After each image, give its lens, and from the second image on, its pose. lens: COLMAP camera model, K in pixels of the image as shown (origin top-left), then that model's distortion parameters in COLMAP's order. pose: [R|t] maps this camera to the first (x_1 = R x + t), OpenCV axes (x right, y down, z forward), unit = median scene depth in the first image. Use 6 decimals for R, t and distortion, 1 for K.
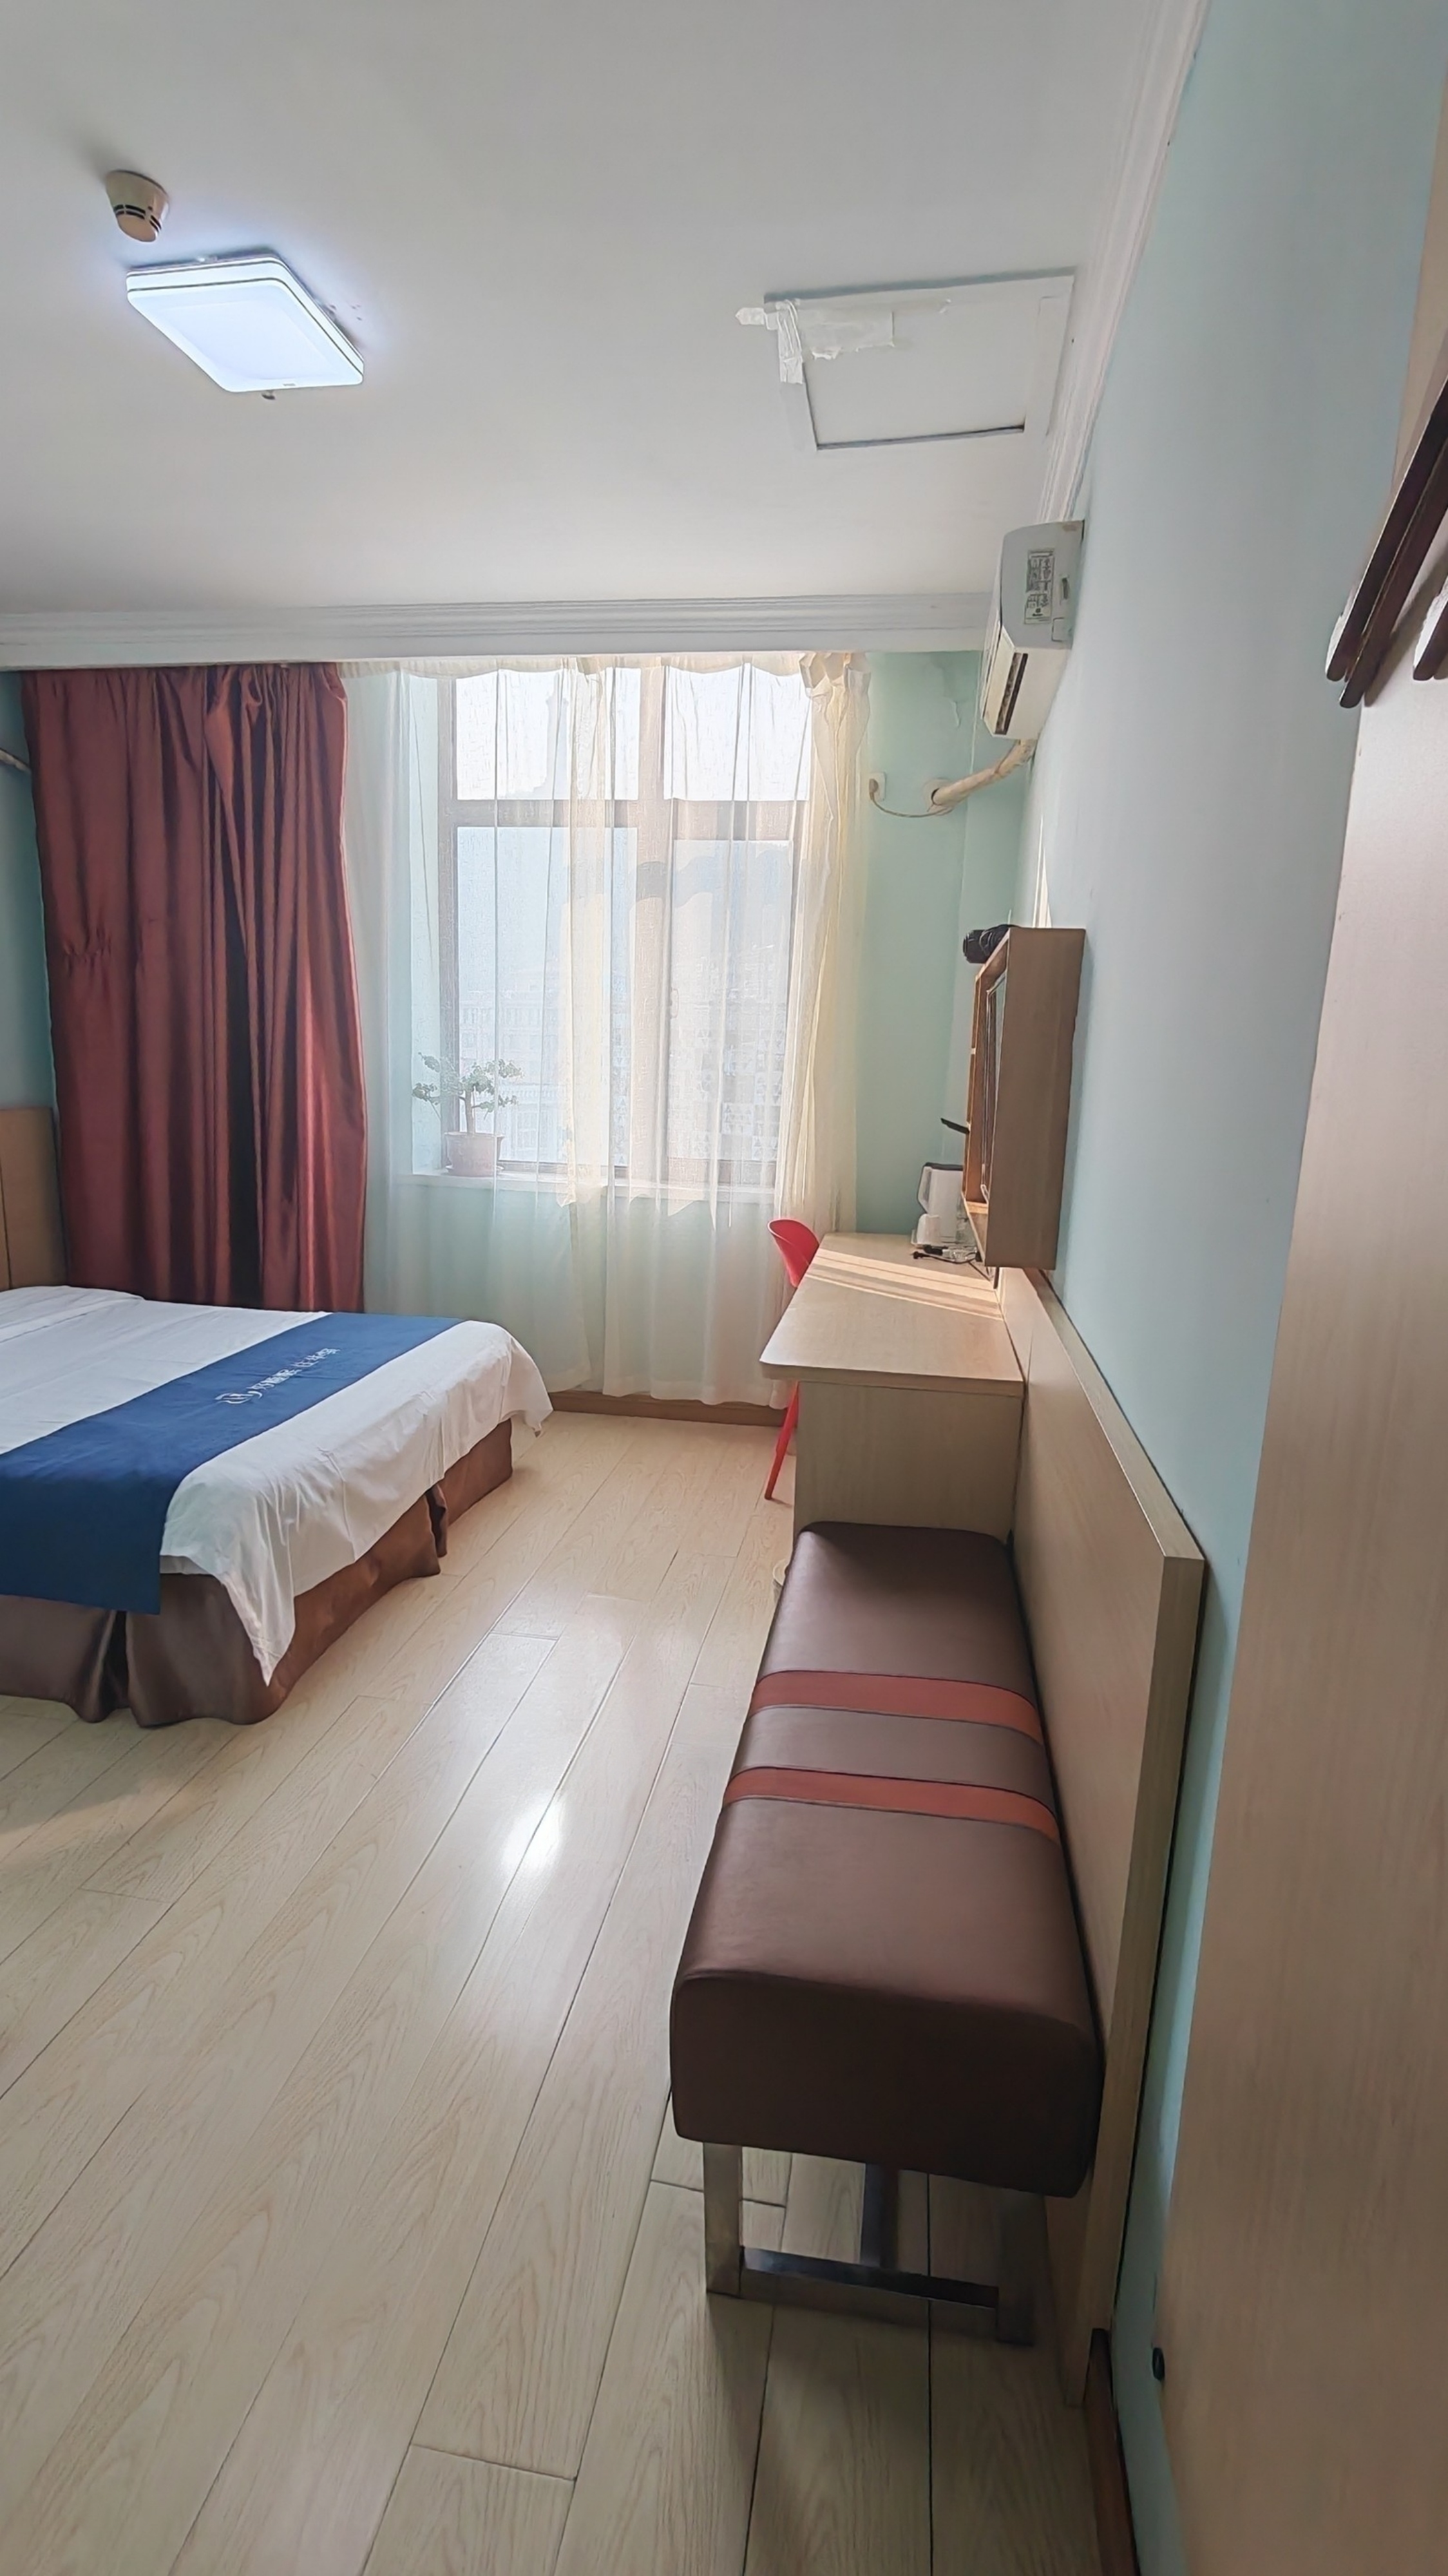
lens RADIAL K [[1186.5, 0, 724.0], [0, 1186.5, 1288.0], [0, 0, 1]] dist [-0.004762, 0.000208]
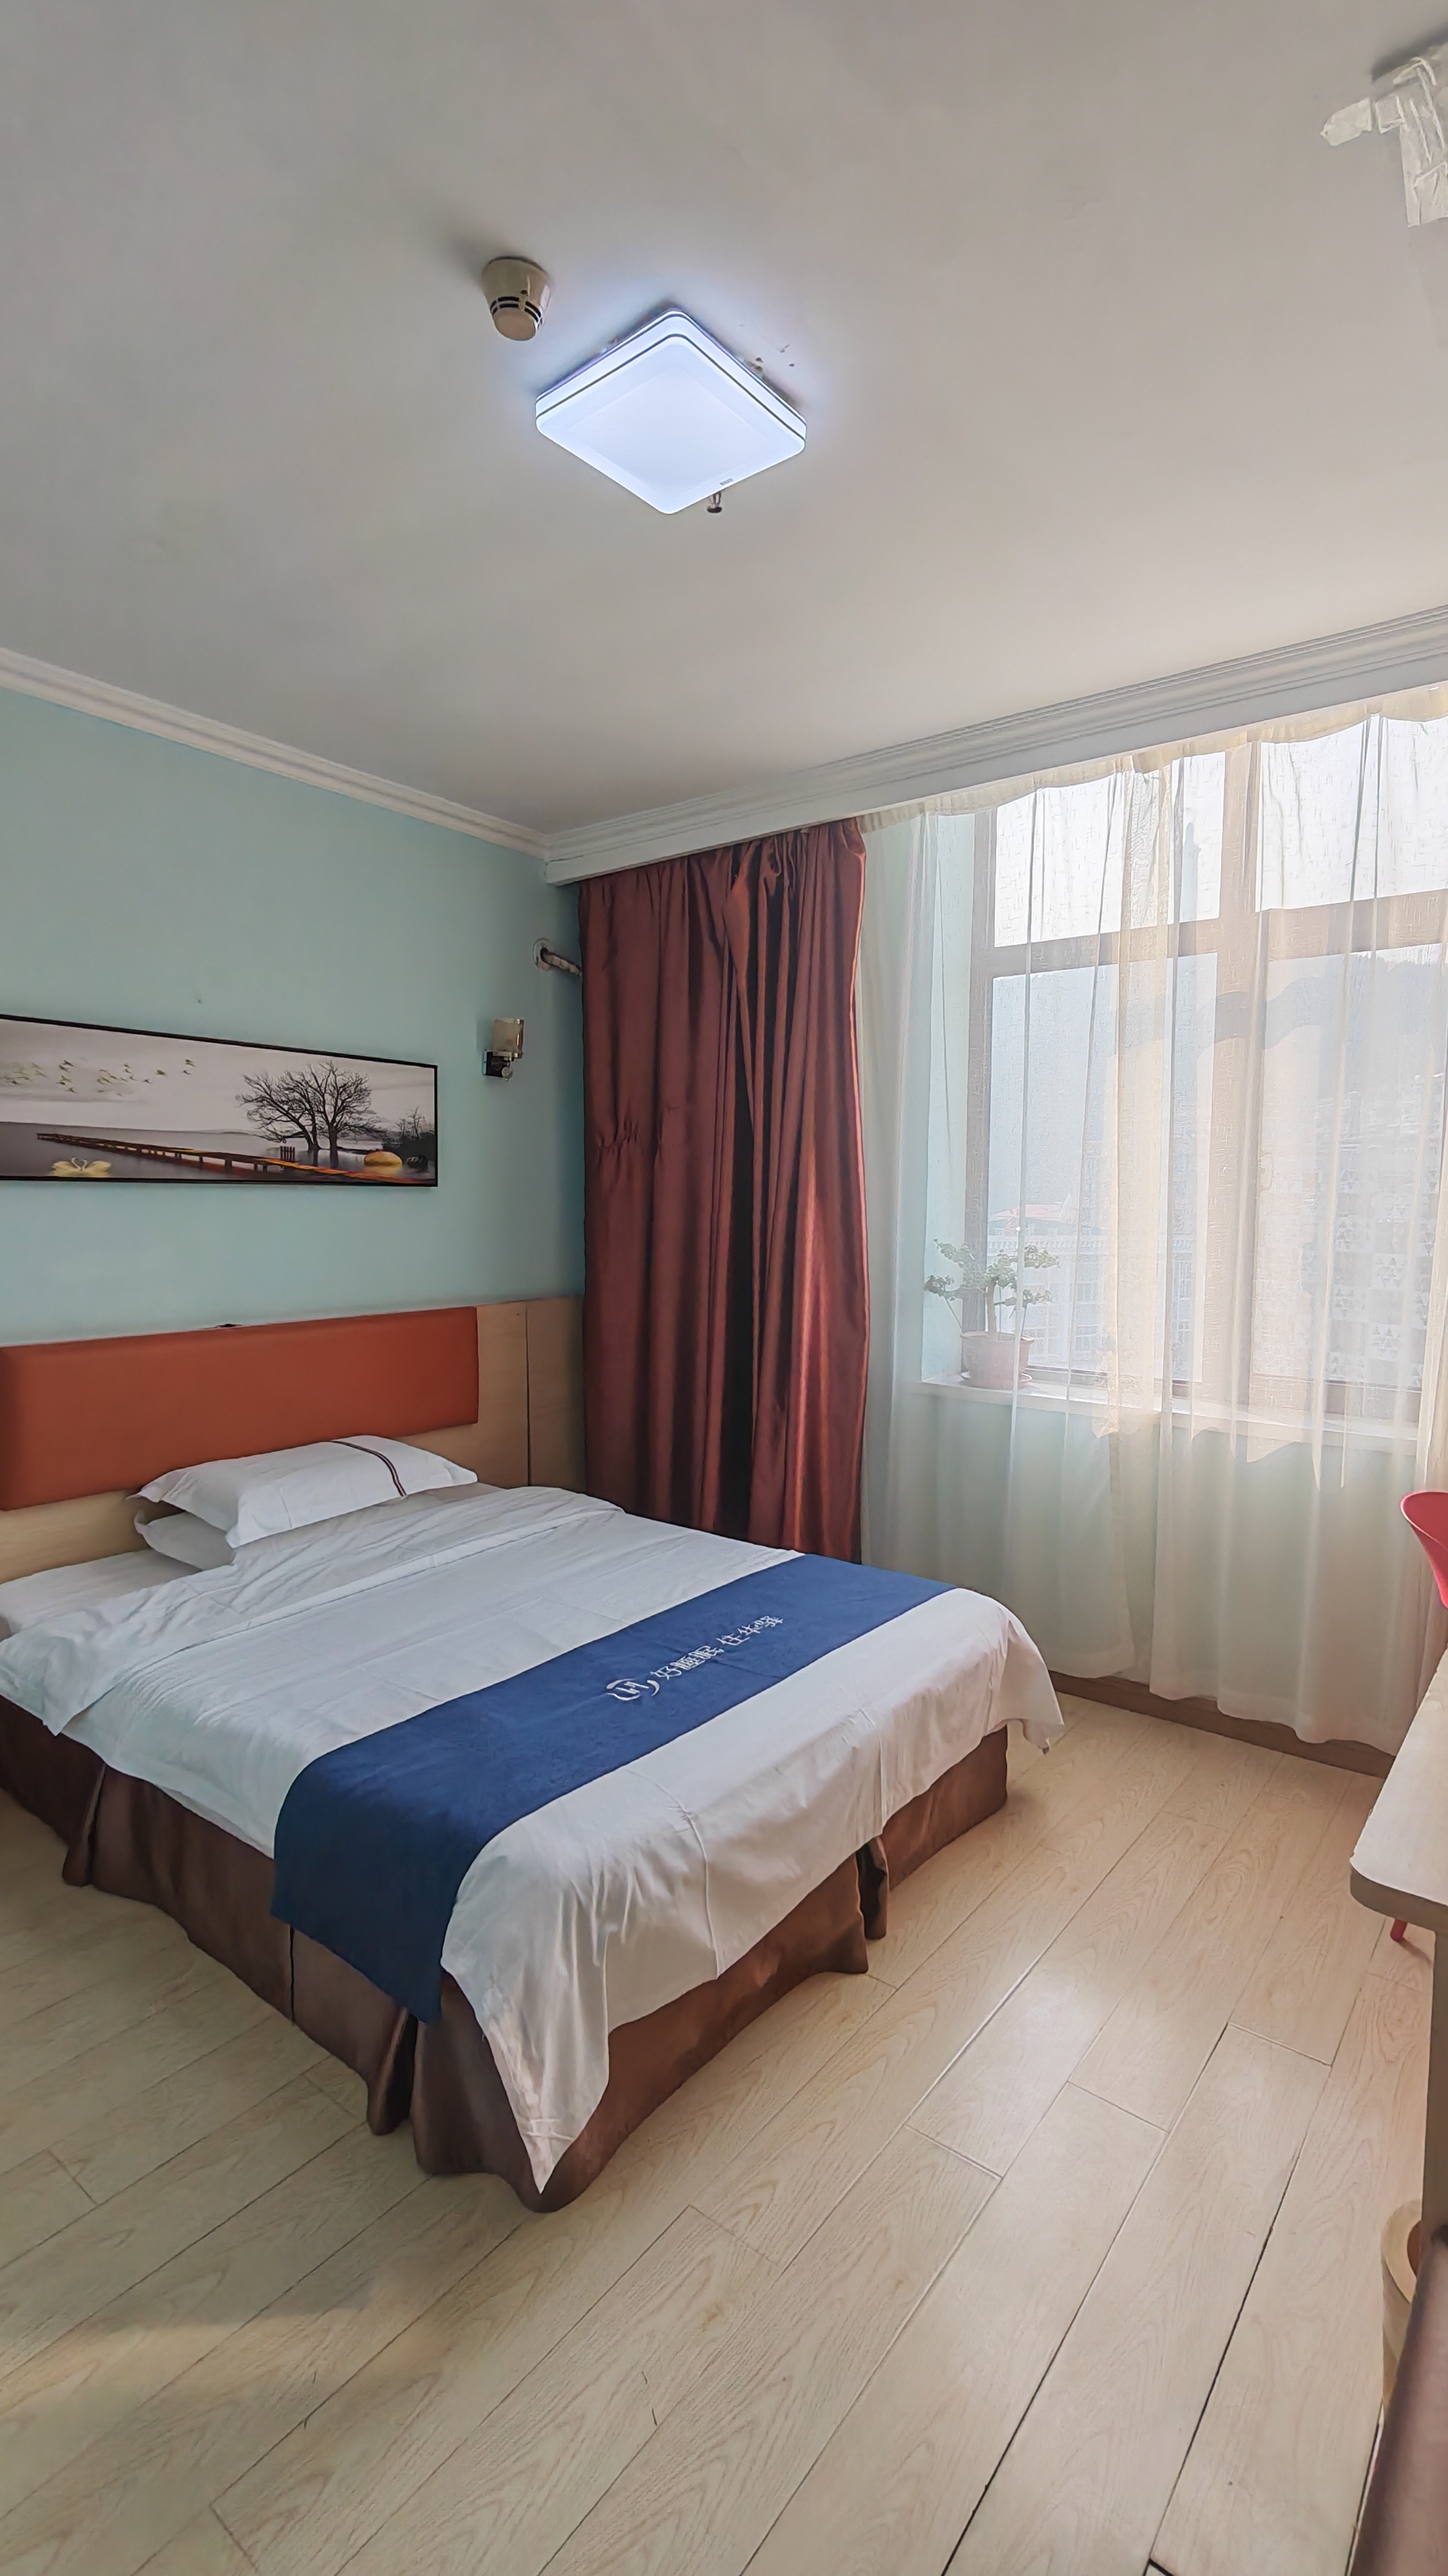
lens RADIAL K [[1186.7, 0, 724.0], [0, 1186.7, 1288.0], [0, 0, 1]] dist [-0.004762, 0.000208]
pose [[0.876404, 0.009771, -0.481478, 0.022382], [-0.069305, 0.991946, -0.106023, -0.072074], [0.476564, 0.126288, 0.870022, 0.218955]]
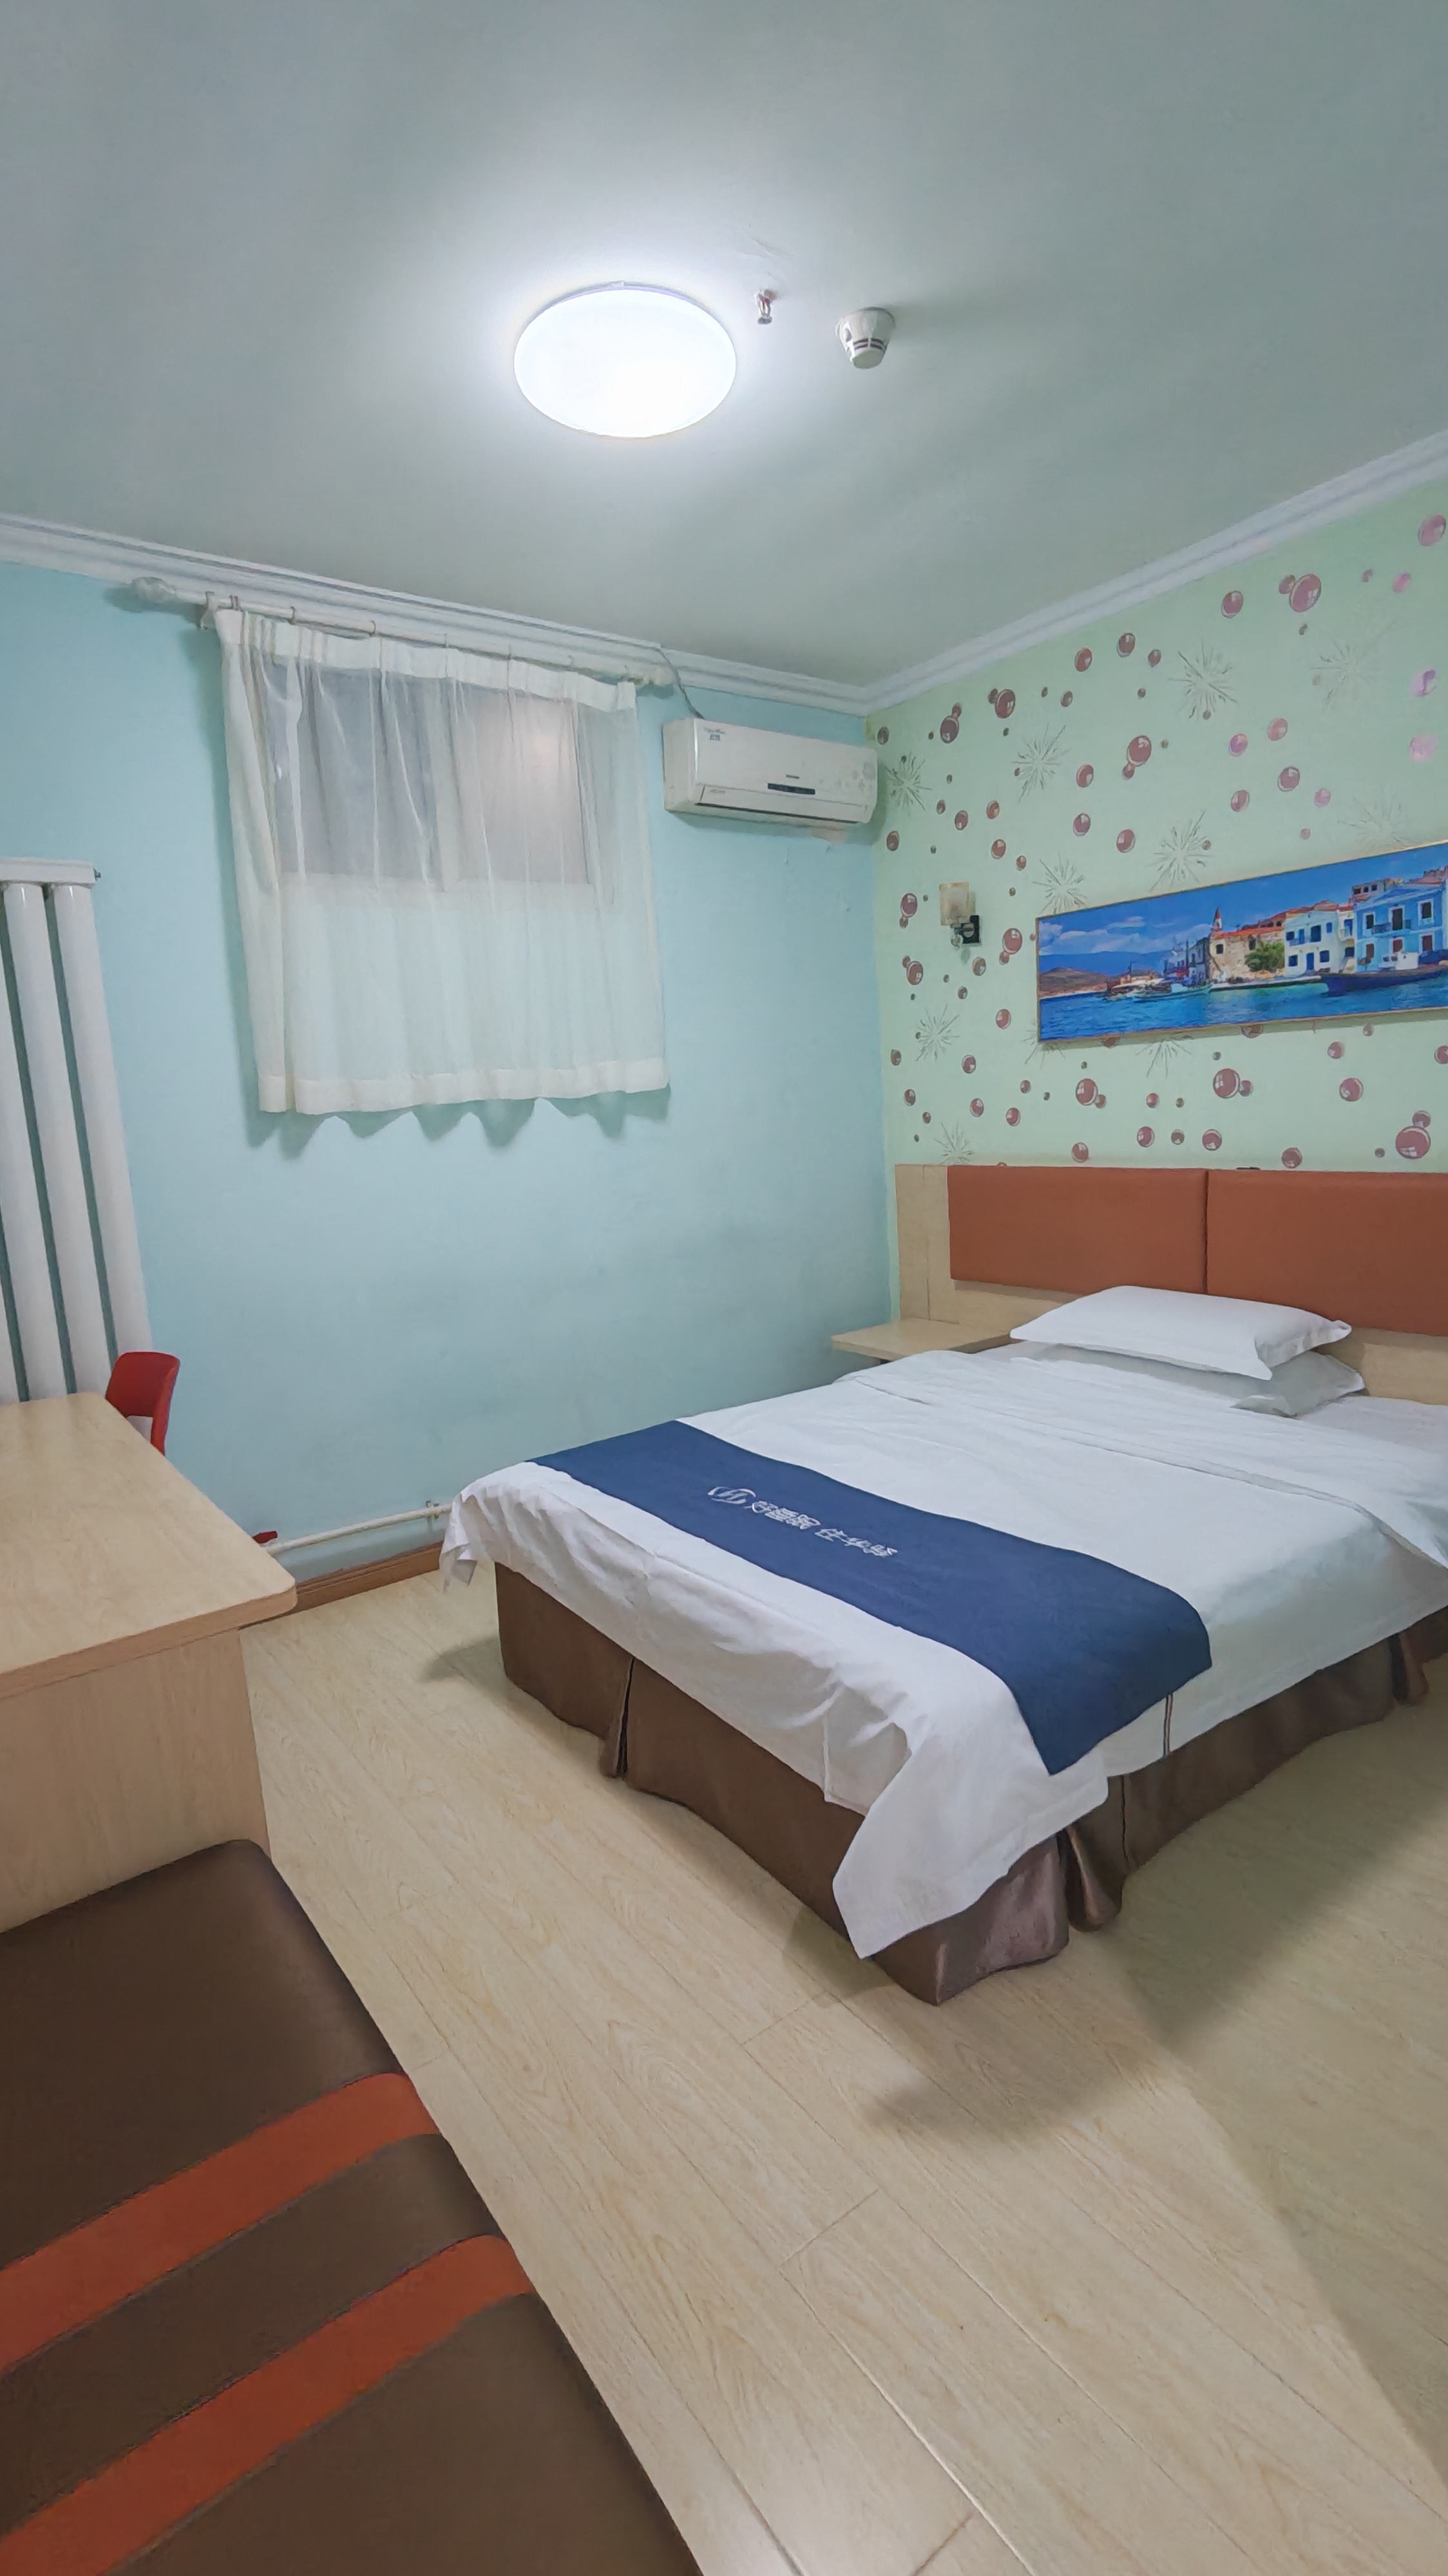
lens RADIAL K [[1186.7, 0, 724.0], [0, 1186.7, 1288.0], [0, 0, 1]] dist [-0.004762, 0.000208]
pose [[-0.697268, 0.125353, -0.705765, 0.167169], [-0.106249, 0.955641, 0.274704, -0.233231], [0.708892, 0.266529, -0.653019, 1.154010]]
